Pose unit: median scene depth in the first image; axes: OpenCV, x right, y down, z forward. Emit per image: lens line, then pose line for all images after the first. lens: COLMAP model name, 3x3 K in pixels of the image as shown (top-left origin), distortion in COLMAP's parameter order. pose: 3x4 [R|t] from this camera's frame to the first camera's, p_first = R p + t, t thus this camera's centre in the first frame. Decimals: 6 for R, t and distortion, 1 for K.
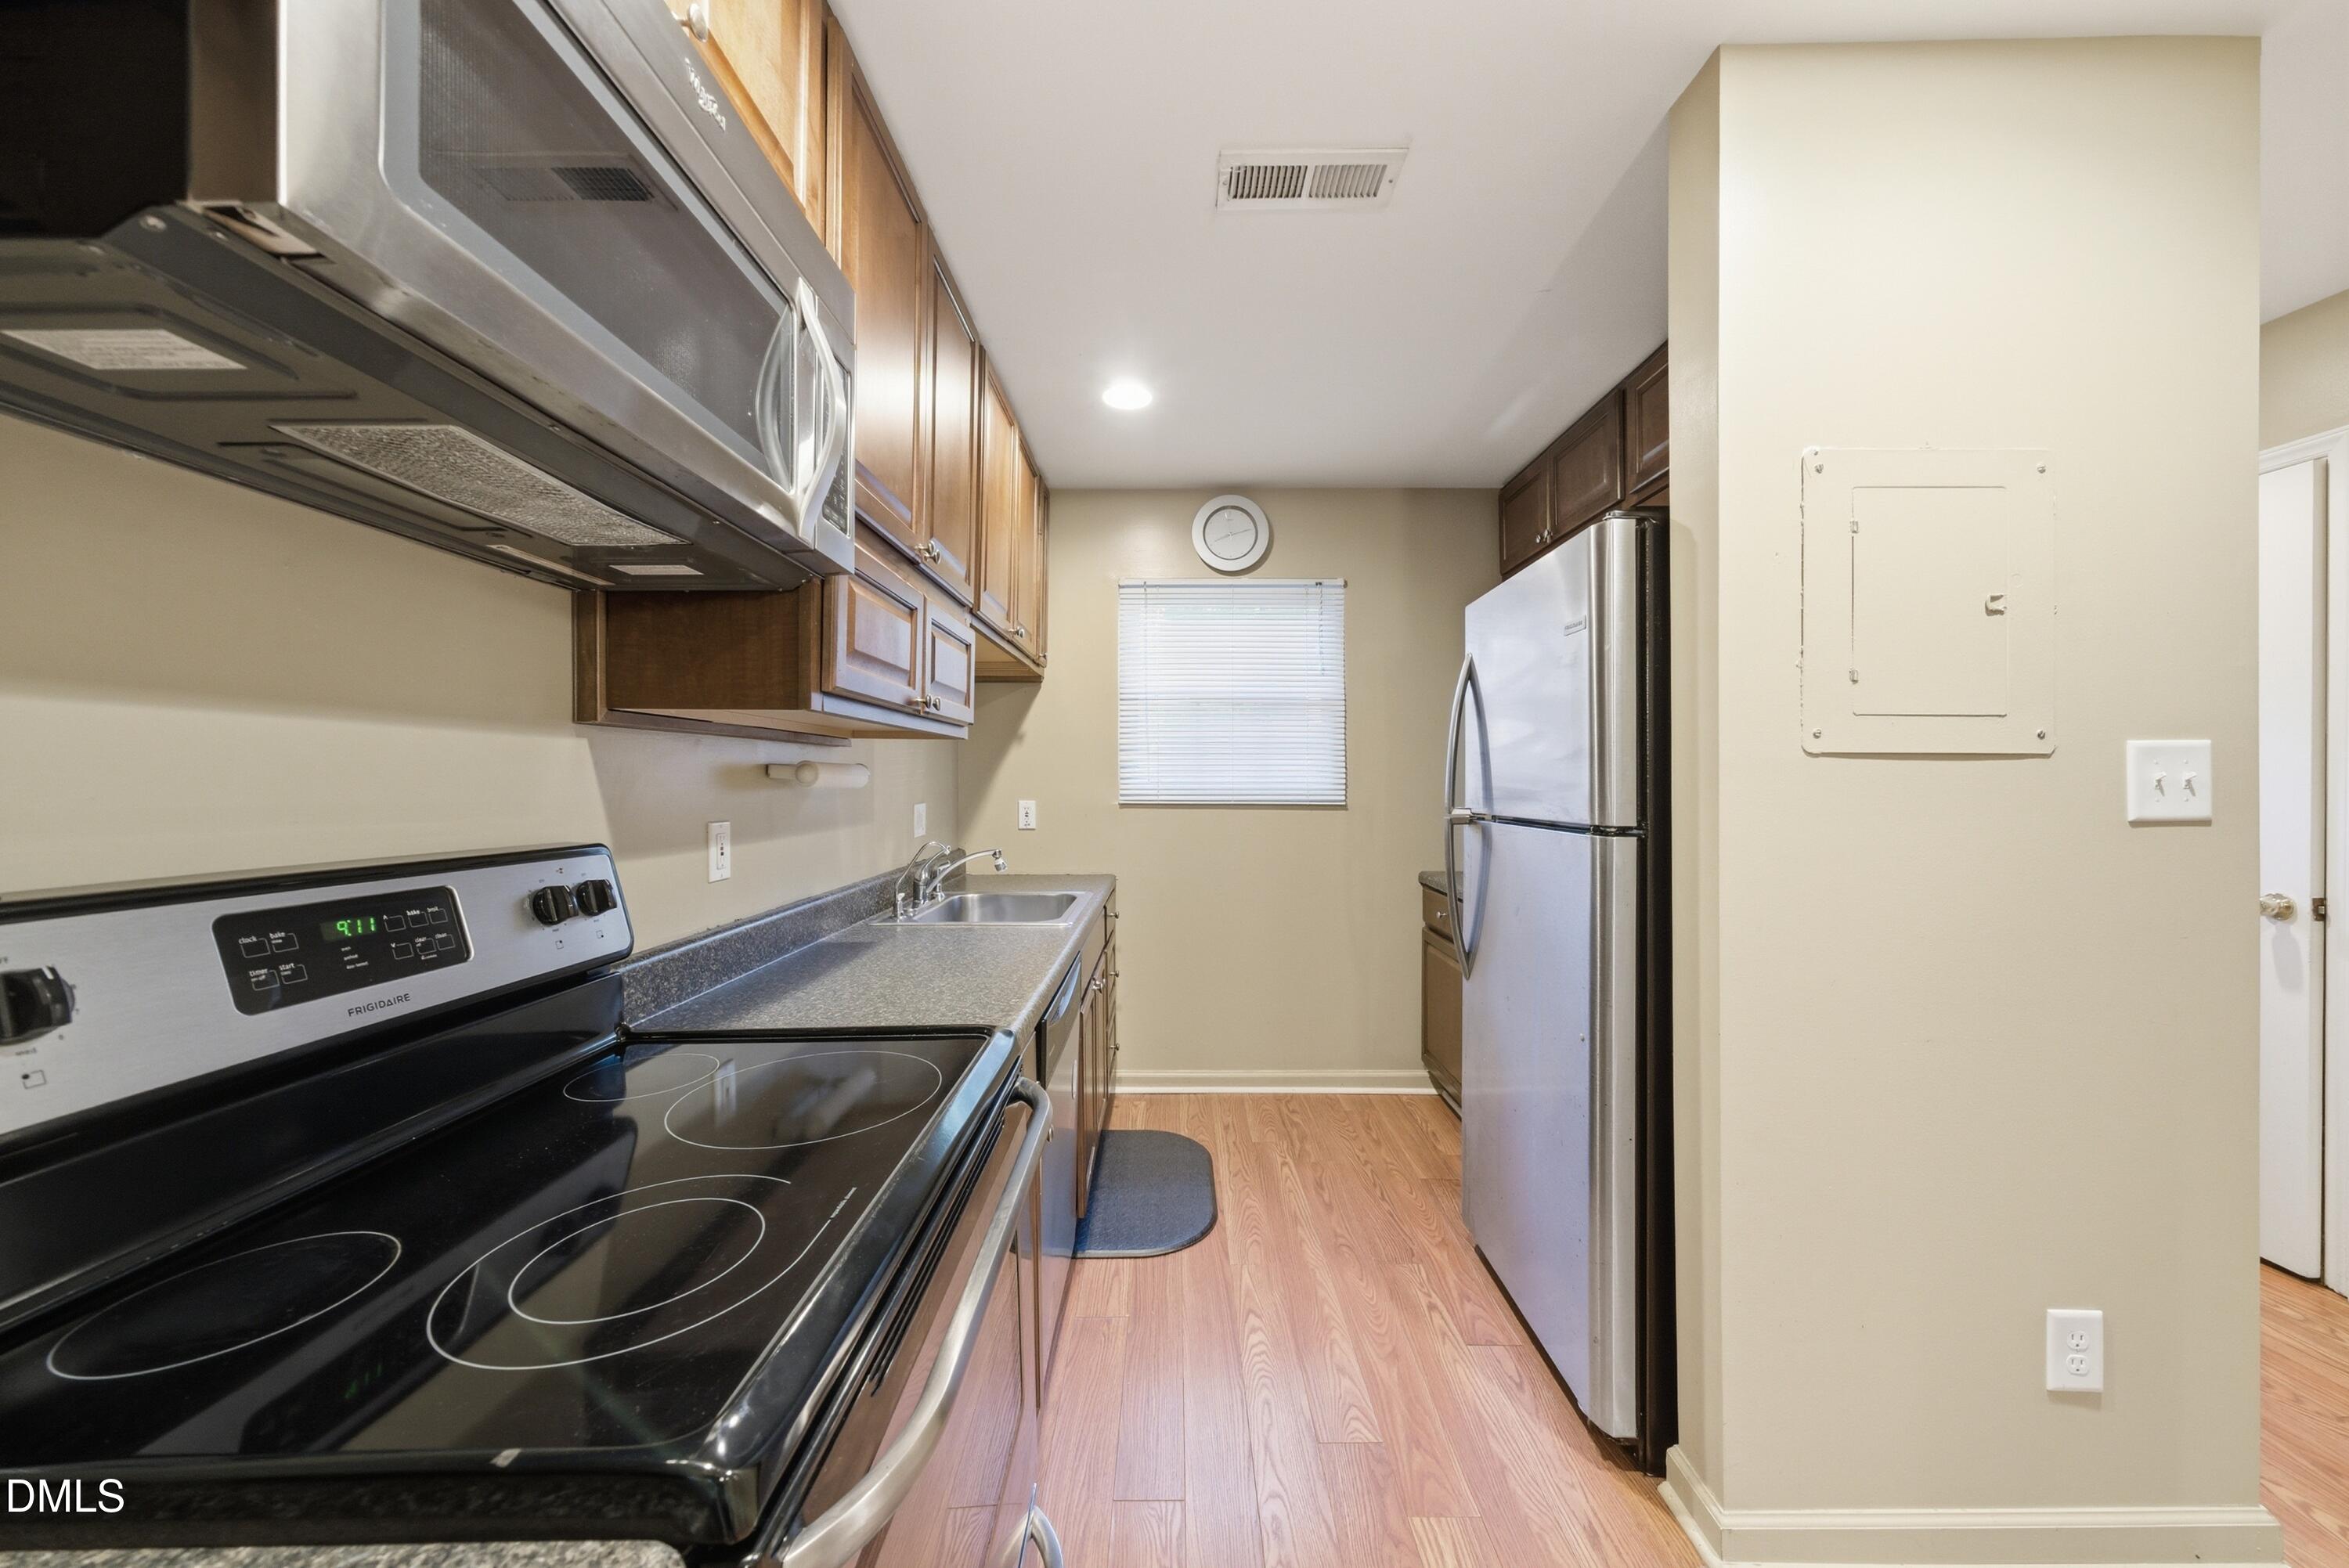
lens RADIAL K [[814.2, 0, 1176.5], [0, 814.2, 787.6], [0, 0, 1]] dist [-0.005807, 0.001859]
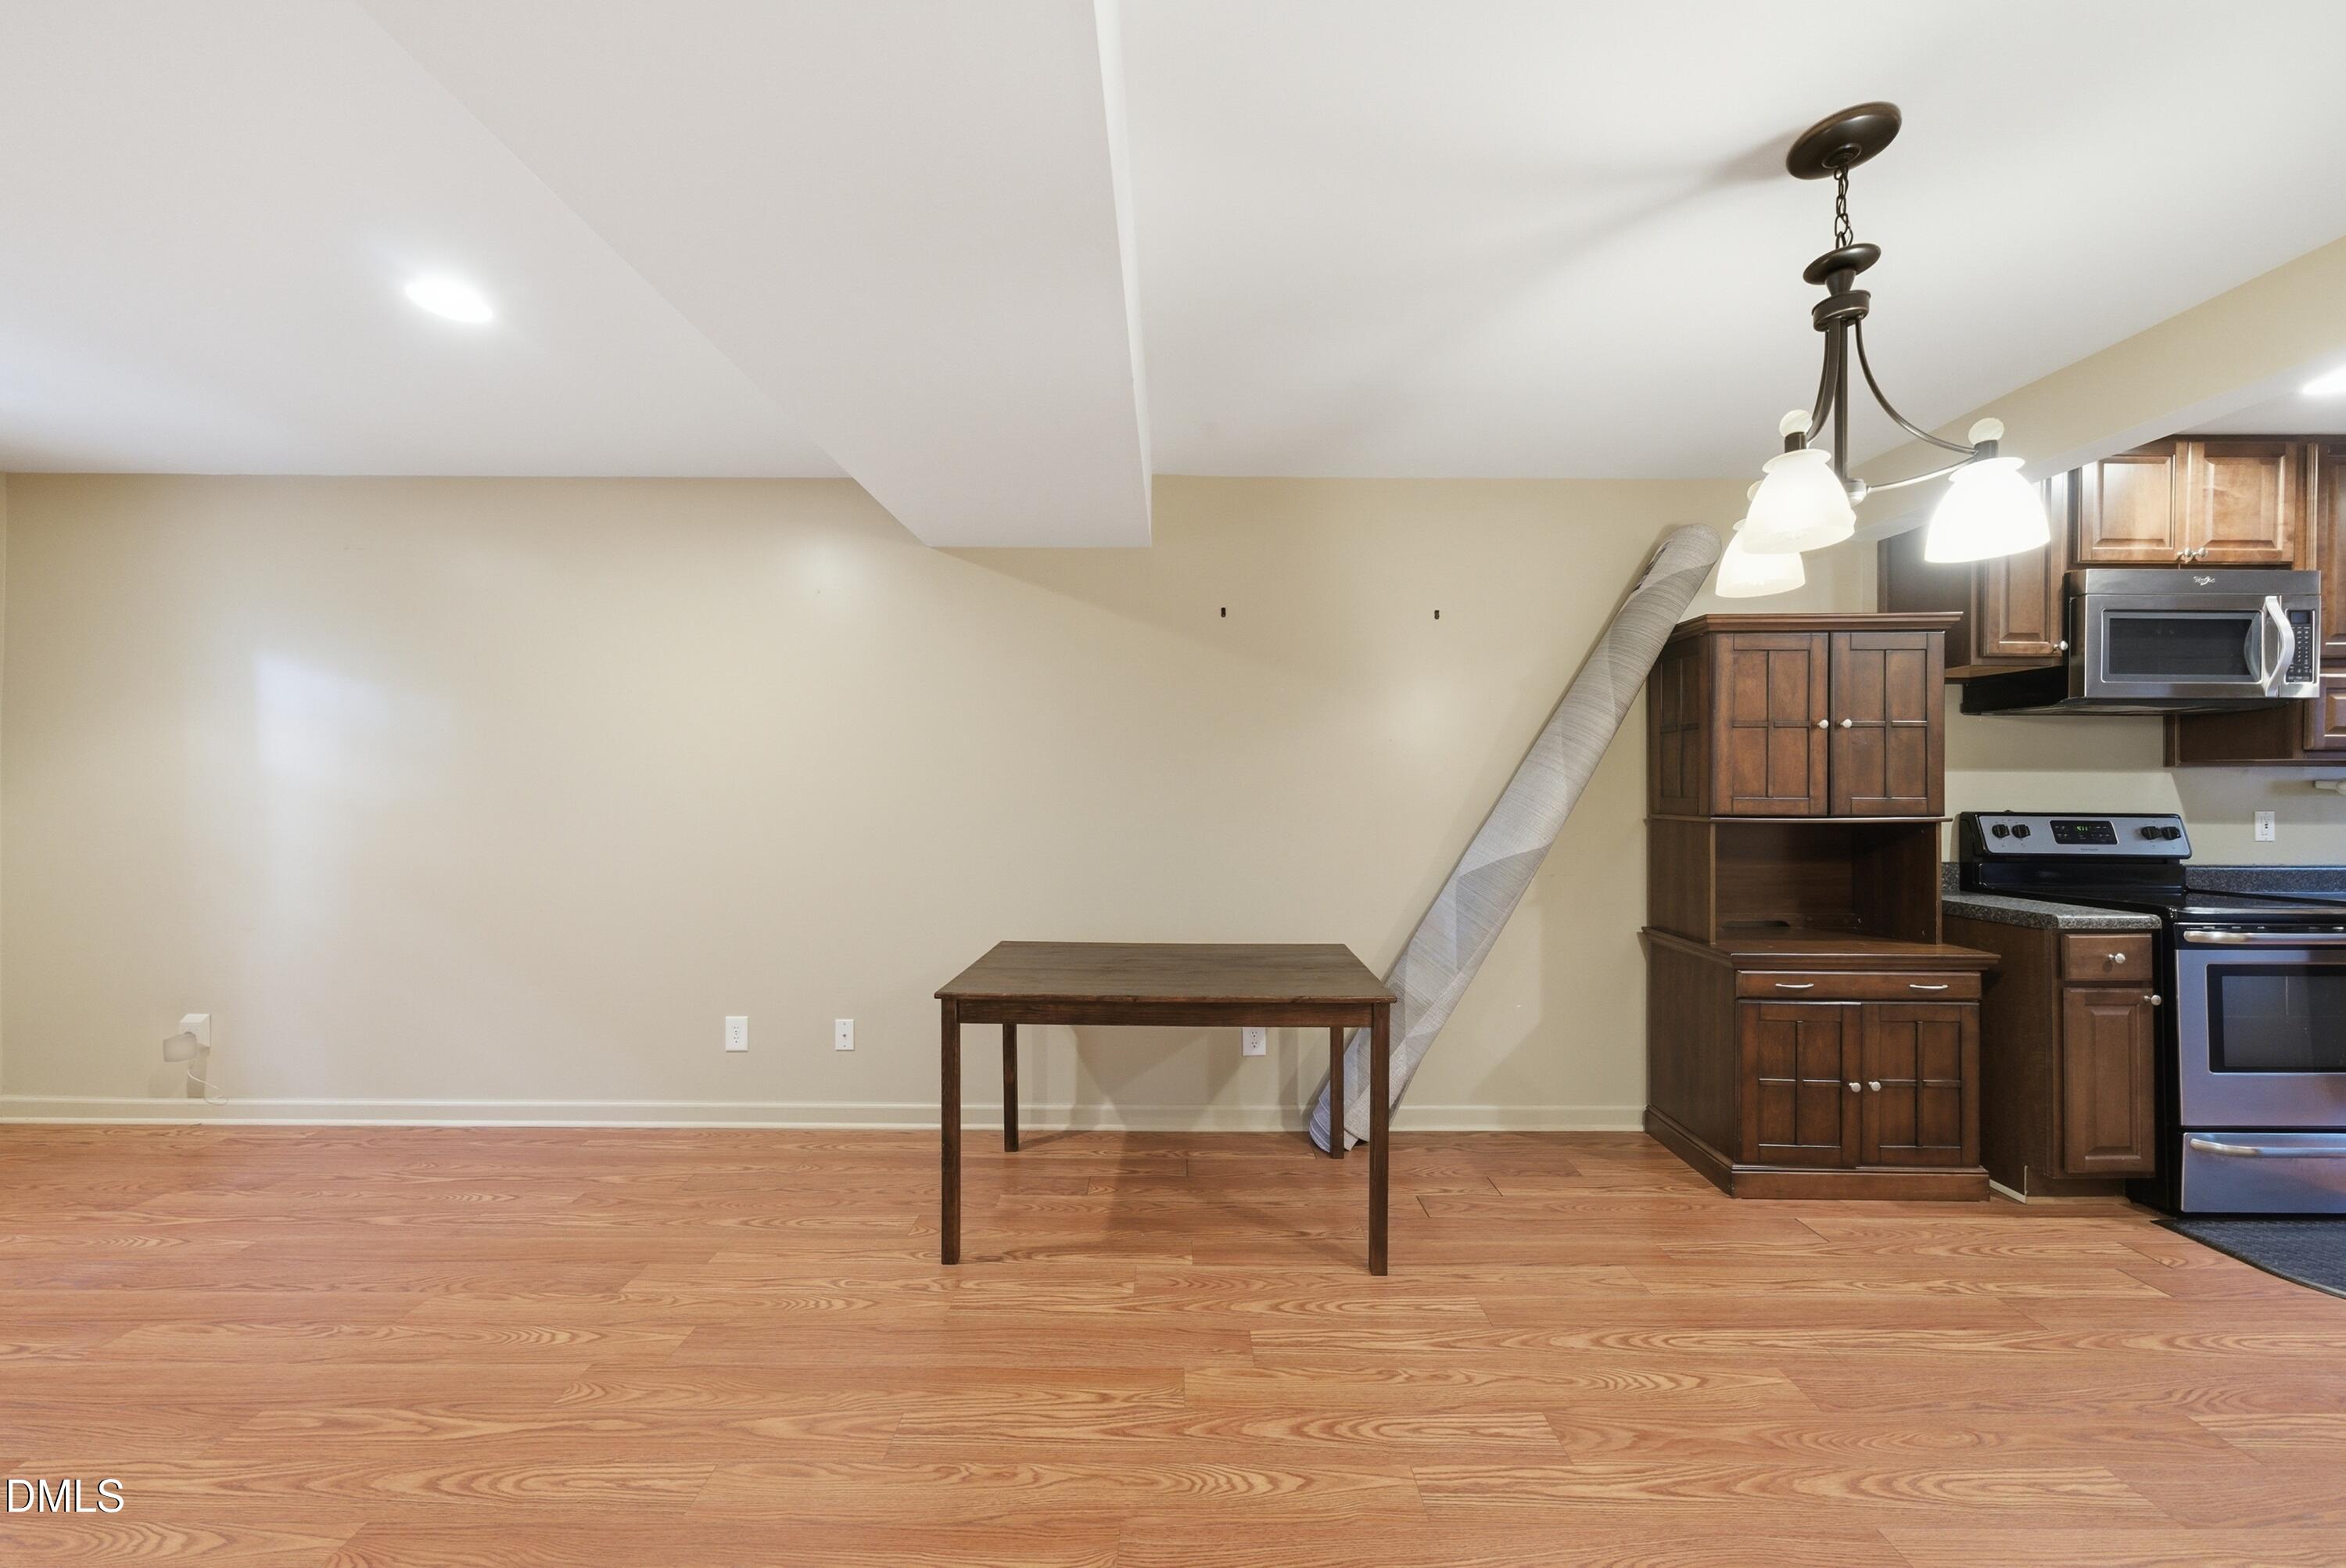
lens RADIAL K [[813.2, 0, 1175.0], [0, 813.2, 787.6], [0, 0, 1]] dist [-0.005807, 0.001859]
pose [[-0.002281, 0.007034, -0.999973, 1.269589], [-0.009581, 0.999929, 0.007056, -0.001277], [0.999951, 0.009597, -0.002214, -1.476930]]
